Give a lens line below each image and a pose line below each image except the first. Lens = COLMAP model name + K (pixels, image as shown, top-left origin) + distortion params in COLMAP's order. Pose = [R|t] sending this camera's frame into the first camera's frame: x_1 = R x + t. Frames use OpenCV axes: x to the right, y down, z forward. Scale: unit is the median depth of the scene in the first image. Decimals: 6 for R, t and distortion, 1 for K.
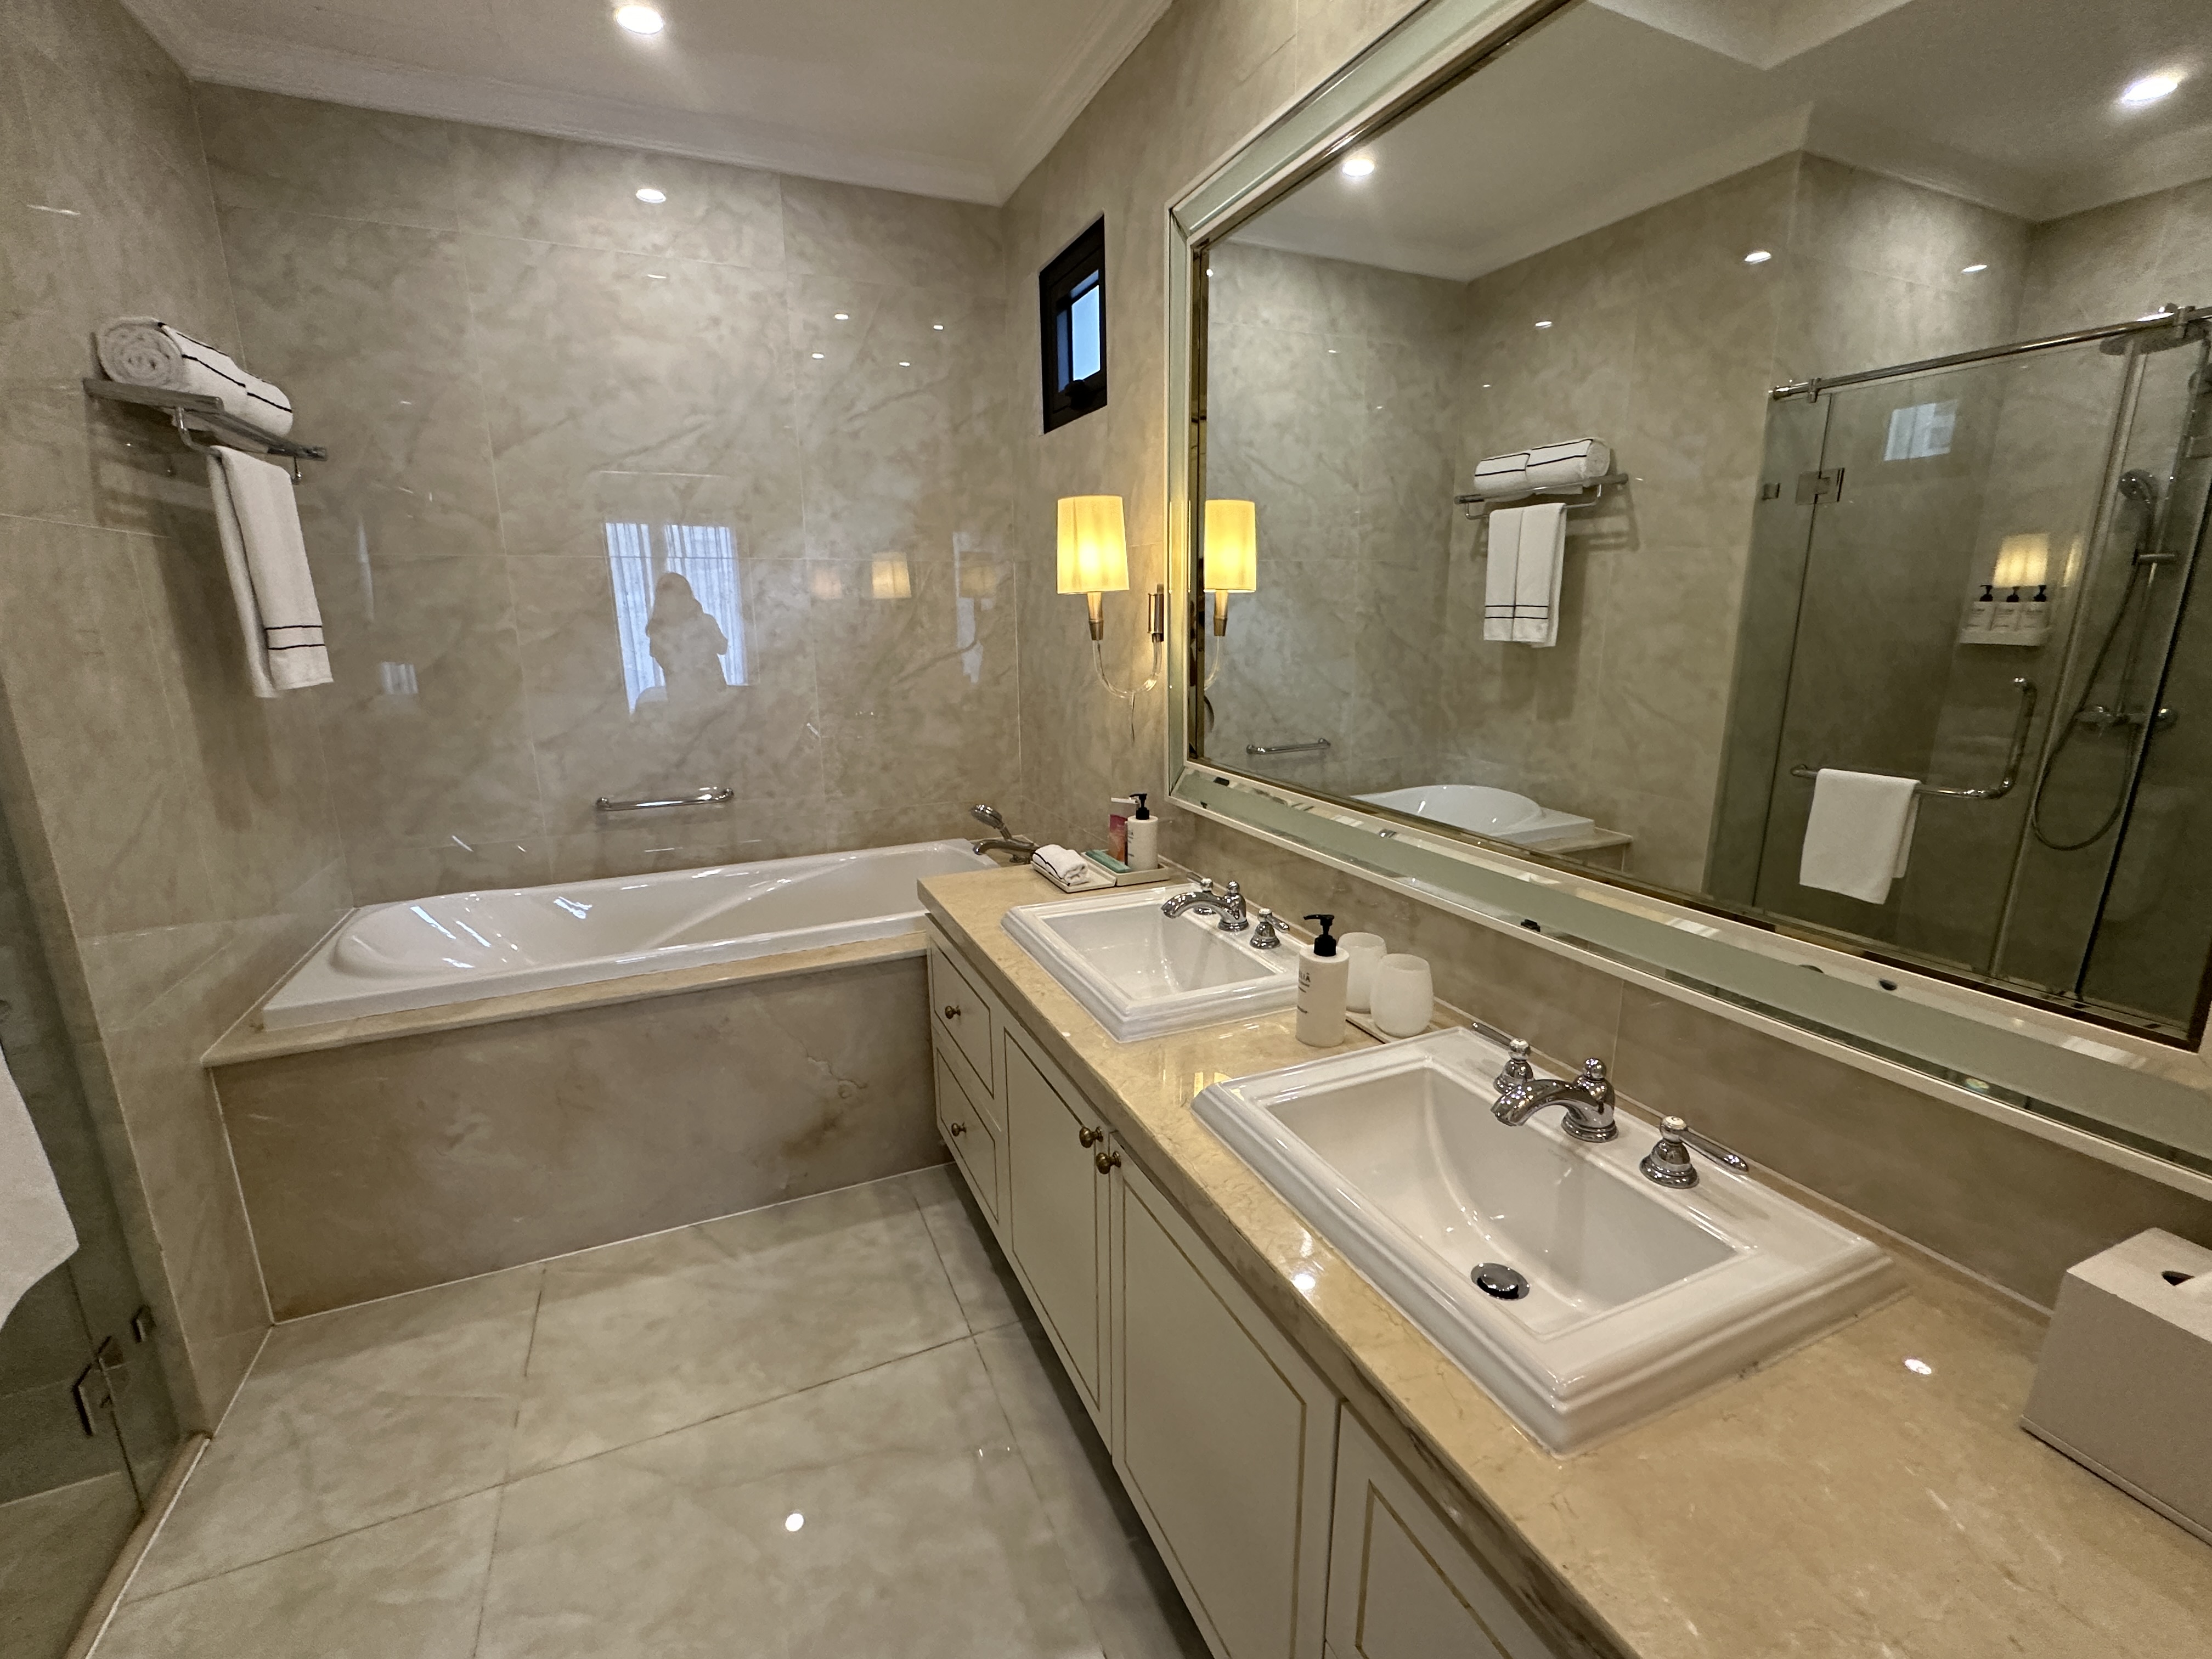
lens RADIAL K [[958.3, 0, 1106.0], [0, 958.3, 829.5], [0, 0, 1]] dist [-0.004018, 0.000775]
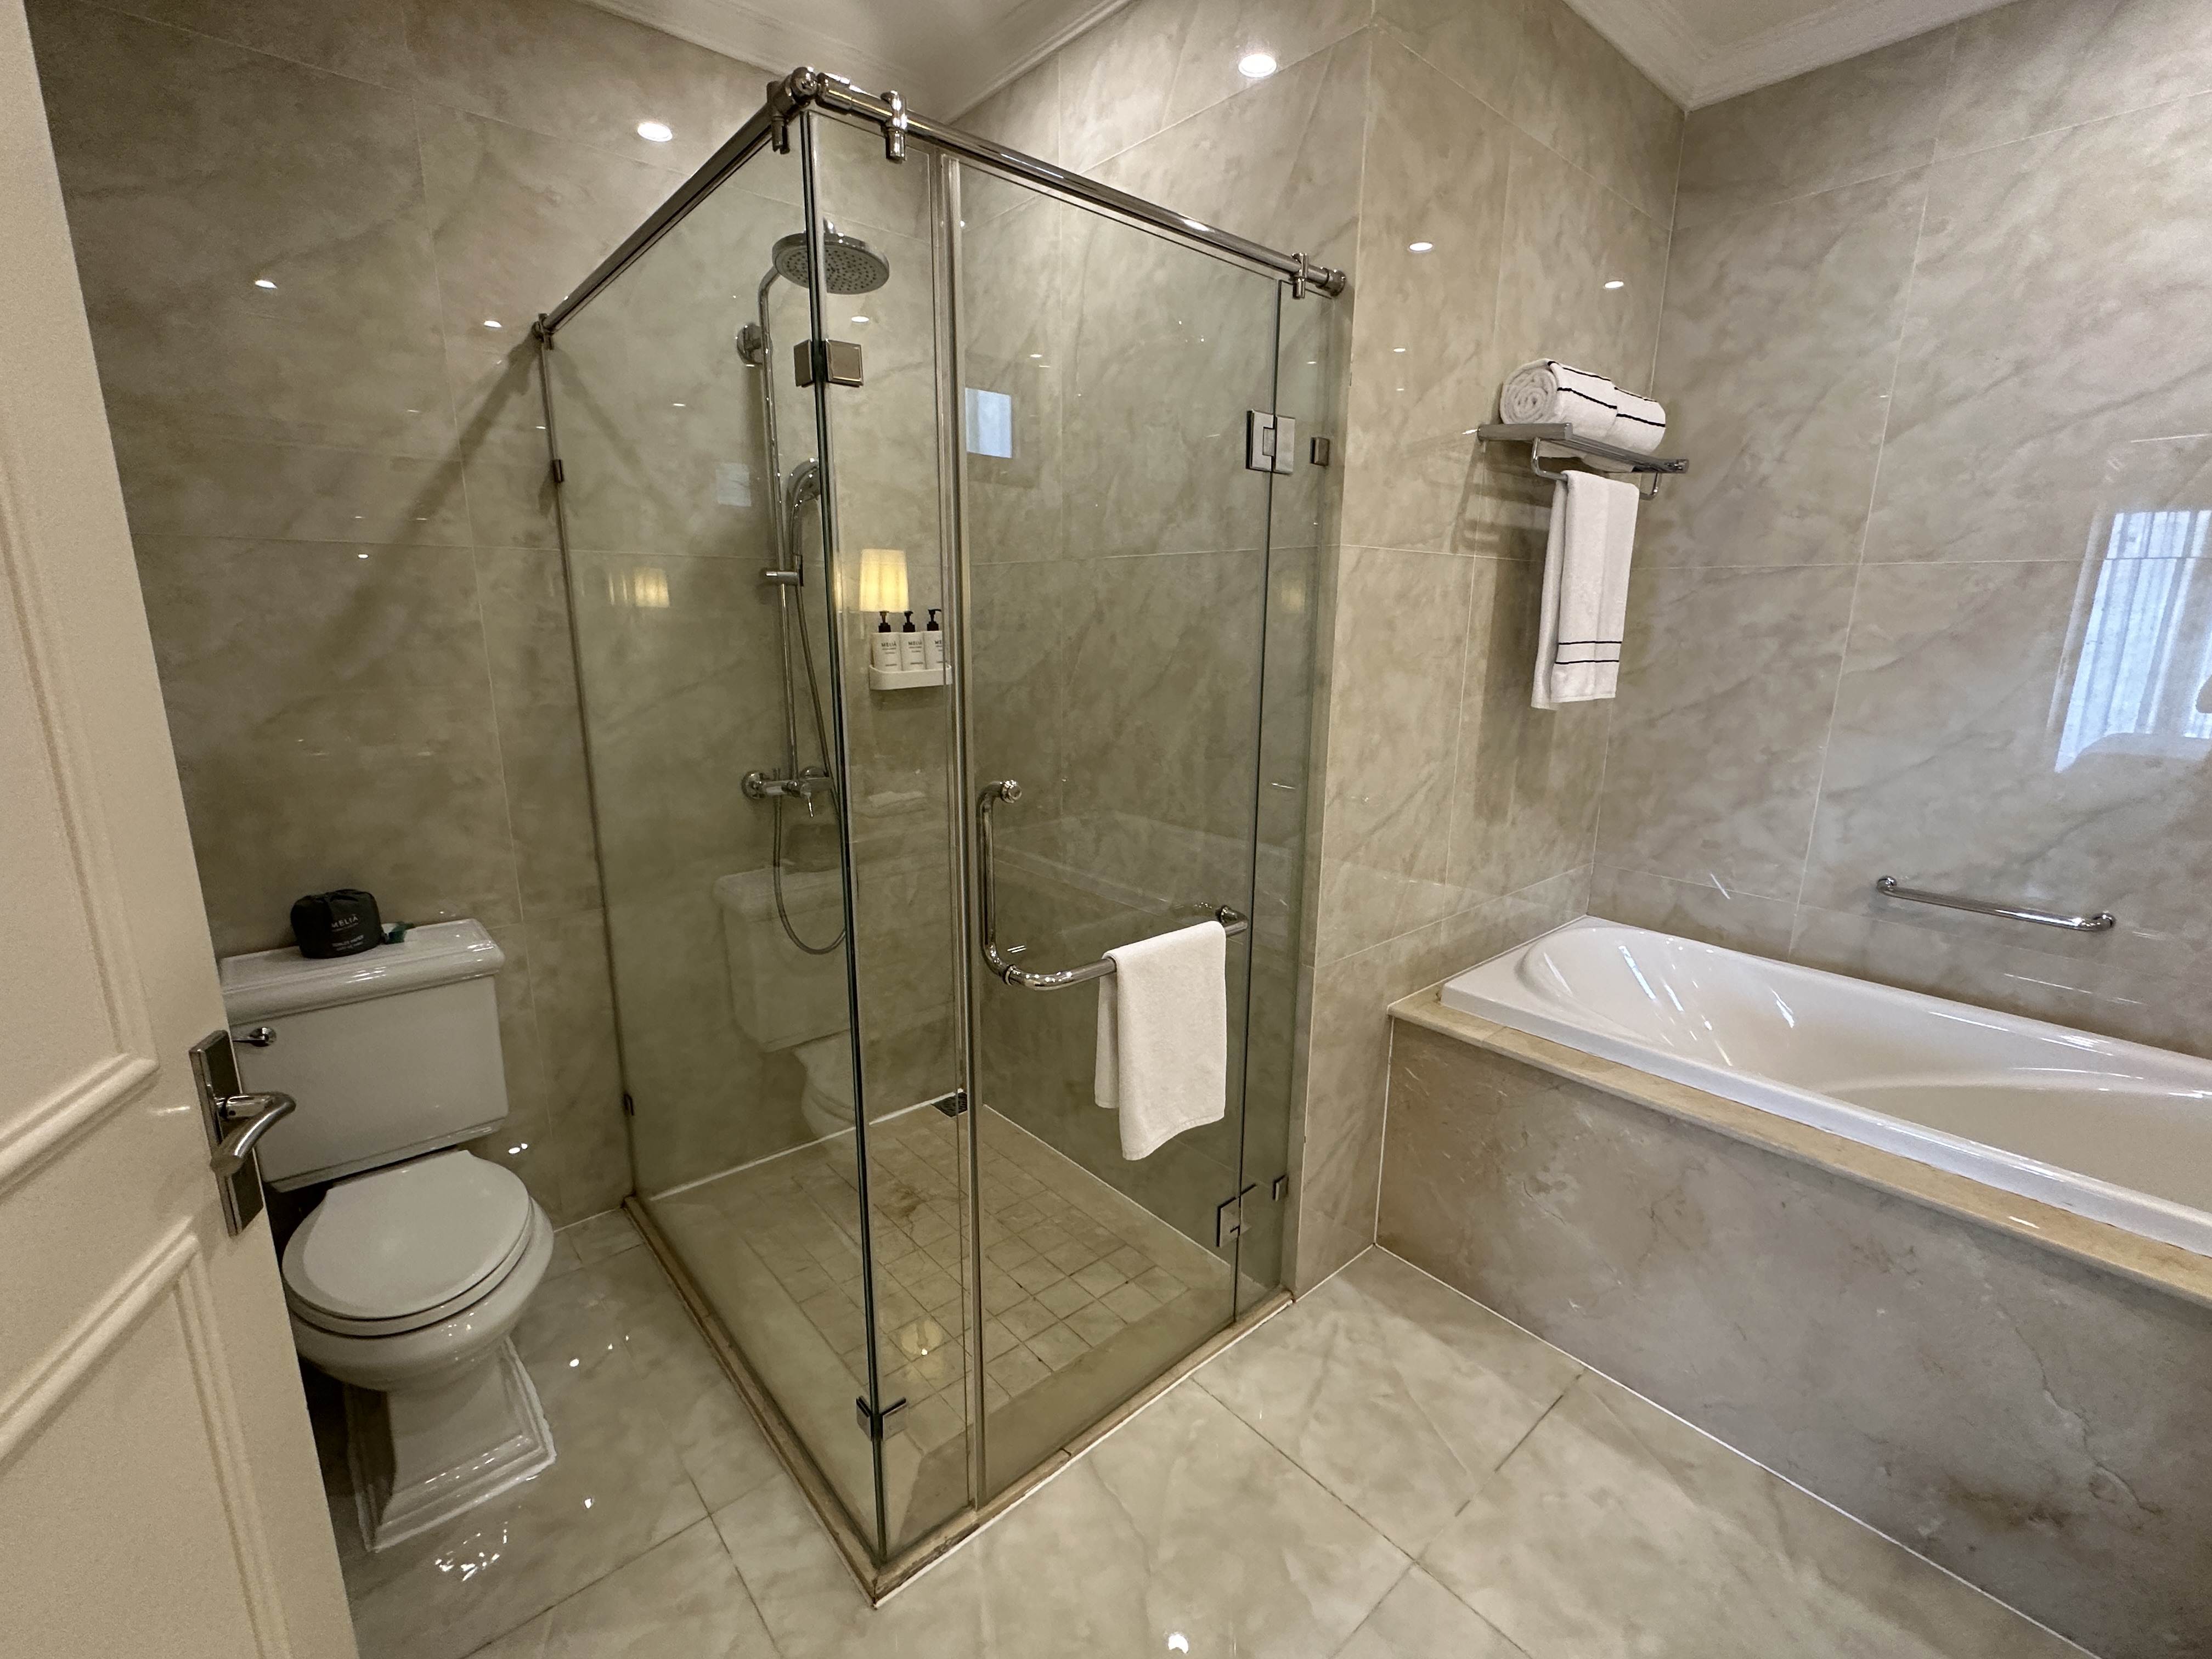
lens RADIAL K [[958.3, 0, 1106.0], [0, 958.3, 829.5], [0, 0, 1]] dist [-0.004018, 0.000775]
pose [[0.287871, 0.223185, -0.931300, -0.003126], [-0.231706, 0.959804, 0.158394, -0.061606], [0.929216, 0.170190, 0.328013, 0.217390]]
